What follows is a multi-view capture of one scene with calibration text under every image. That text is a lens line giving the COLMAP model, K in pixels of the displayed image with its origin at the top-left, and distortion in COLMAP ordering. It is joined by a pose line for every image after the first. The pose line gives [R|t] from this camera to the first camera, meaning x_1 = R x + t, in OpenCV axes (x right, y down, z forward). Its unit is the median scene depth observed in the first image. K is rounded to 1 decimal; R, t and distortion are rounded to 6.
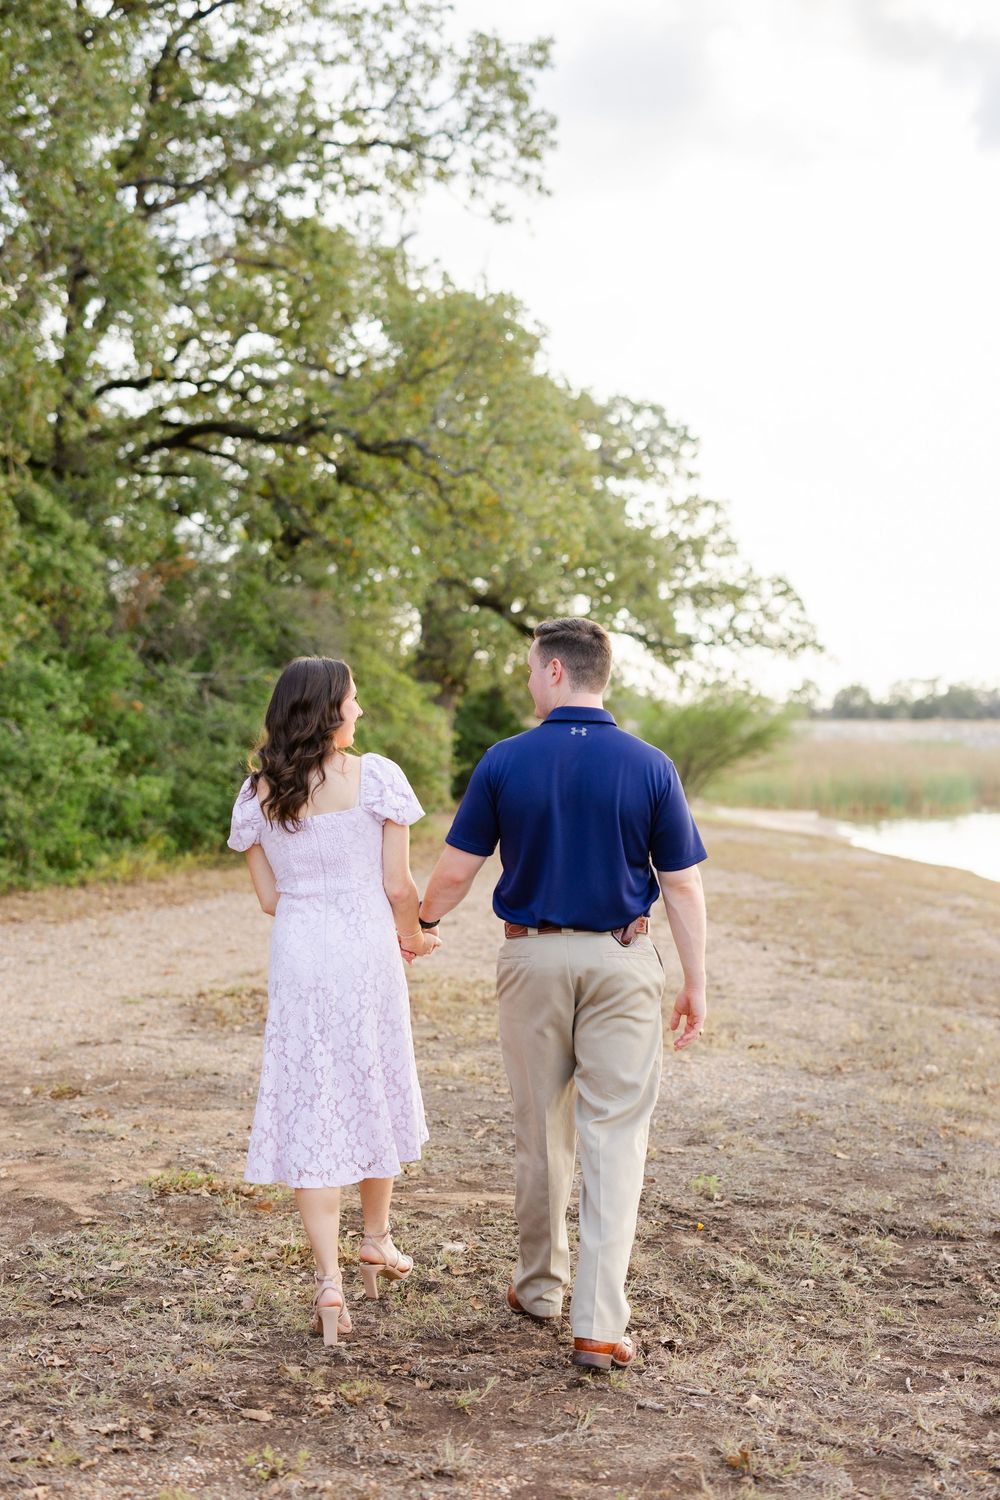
lens RADIAL K [[2231.8, 0, 499.5], [0, 2231.8, 747.3], [0, 0, 1]] dist [0.026035, 0.000000]
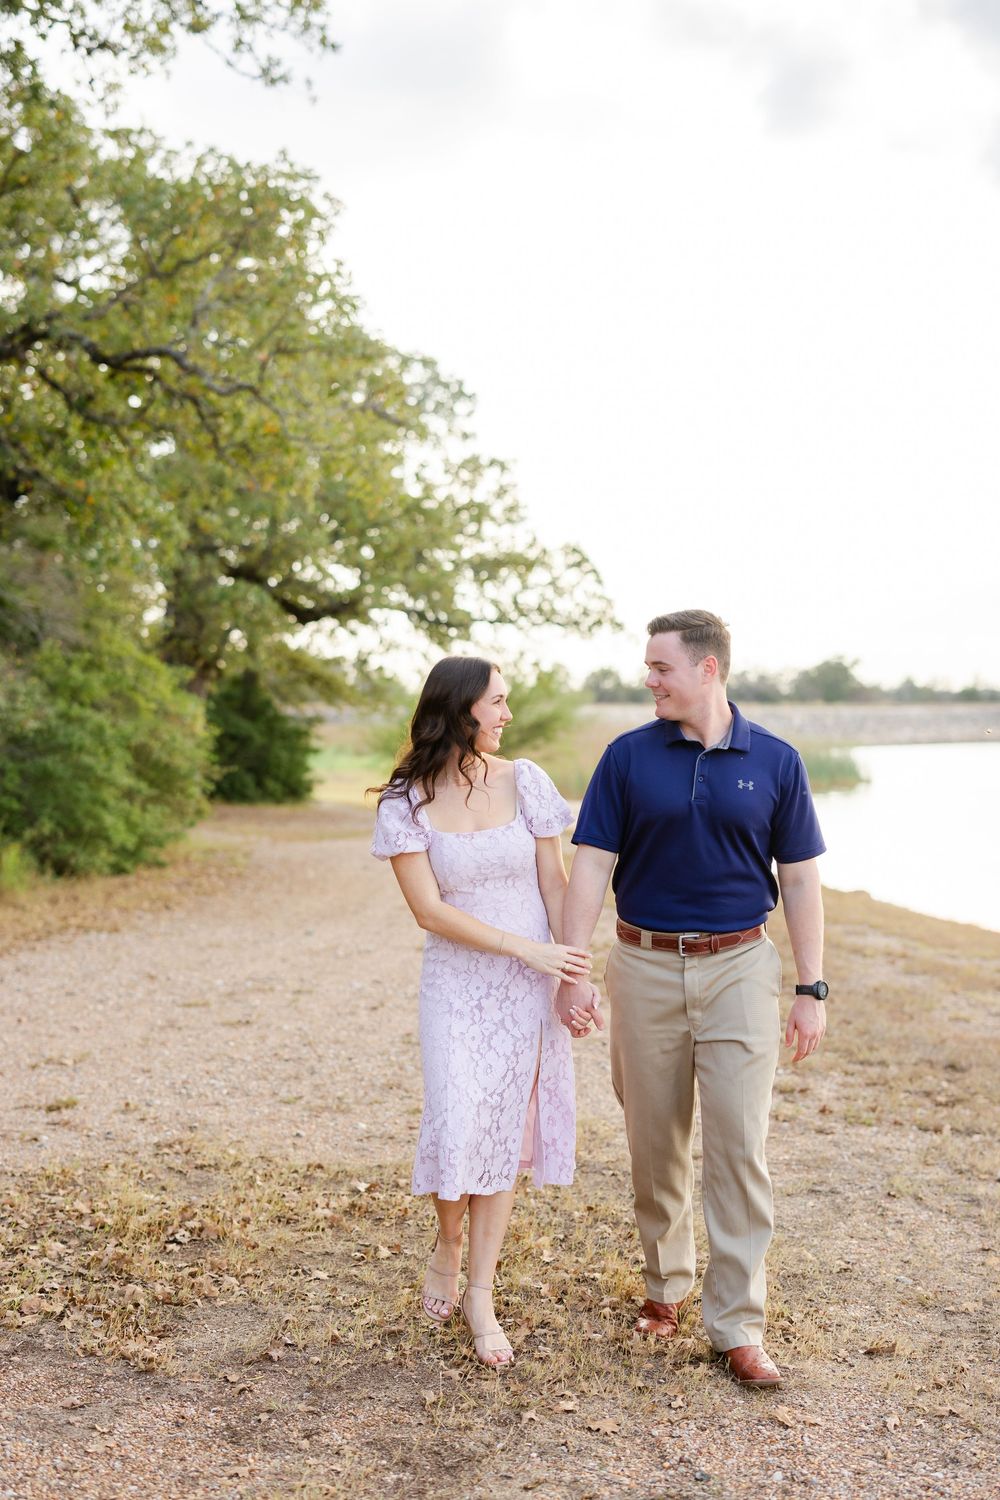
lens RADIAL K [[2231.8, 0, 505.3], [0, 2231.8, 733.8], [0, 0, 1]] dist [0.026035, 0.000000]
pose [[0.992786, -0.006960, 0.119699, -0.010127], [0.006832, 0.999976, 0.001482, -0.003605], [-0.119706, -0.000654, 0.992809, 0.141947]]
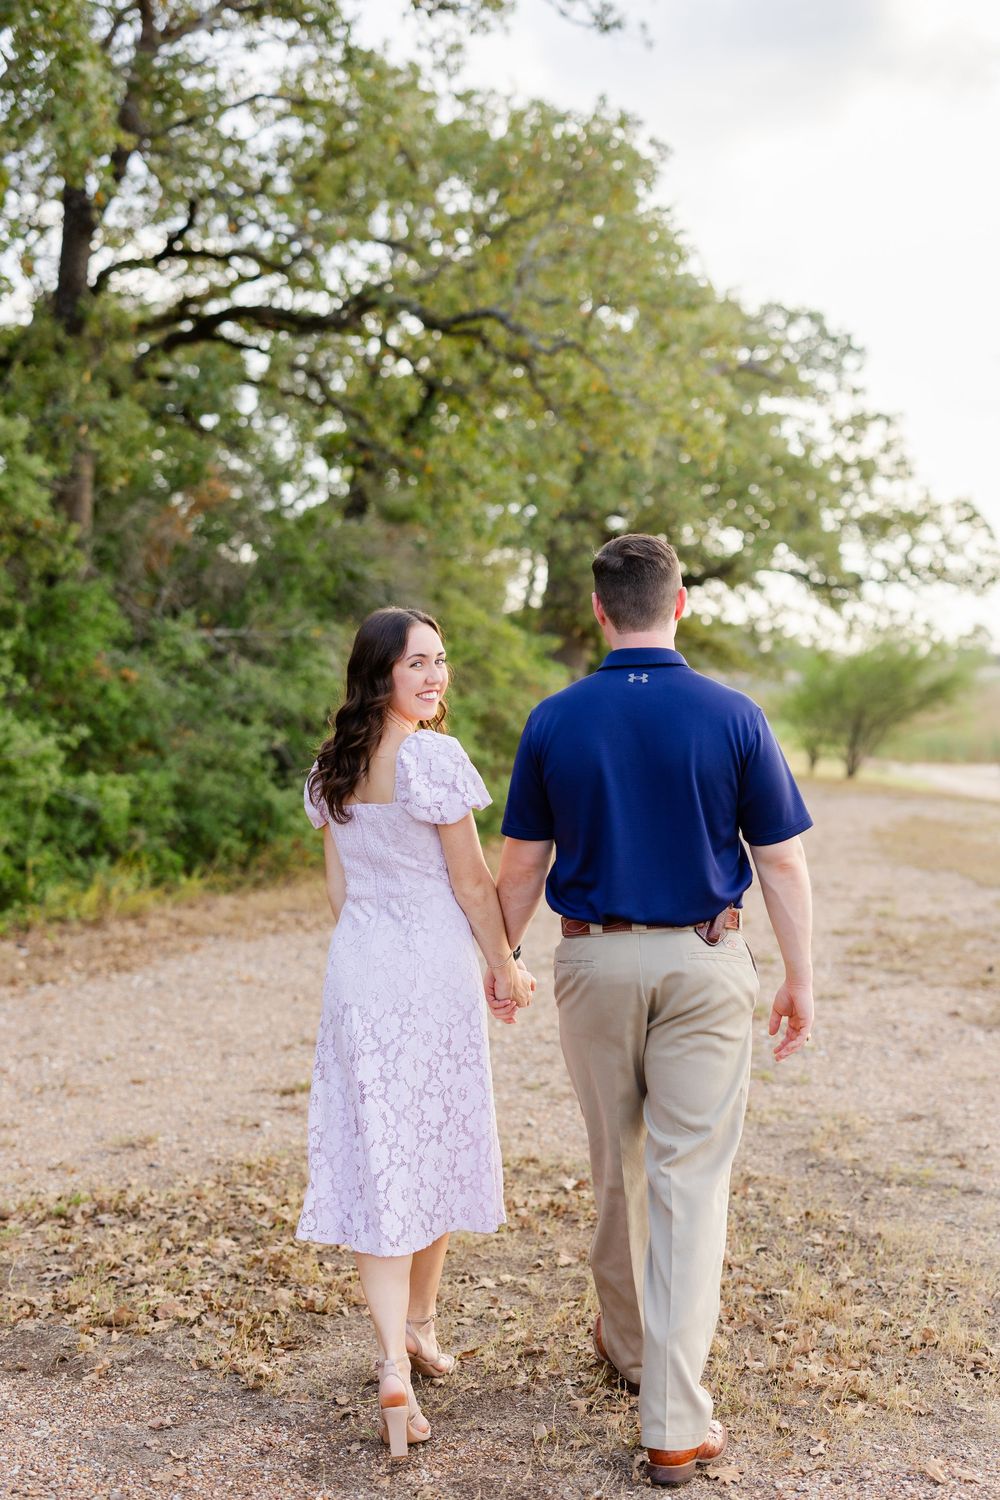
lens RADIAL K [[2231.8, 0, 530.2], [0, 2231.8, 769.7], [0, 0, 1]] dist [0.026035, 0.000000]
pose [[0.997915, -0.024591, -0.059674, 0.009452], [0.026359, 0.999231, 0.029027, -0.002953], [0.058914, -0.030540, 0.997796, 0.156508]]
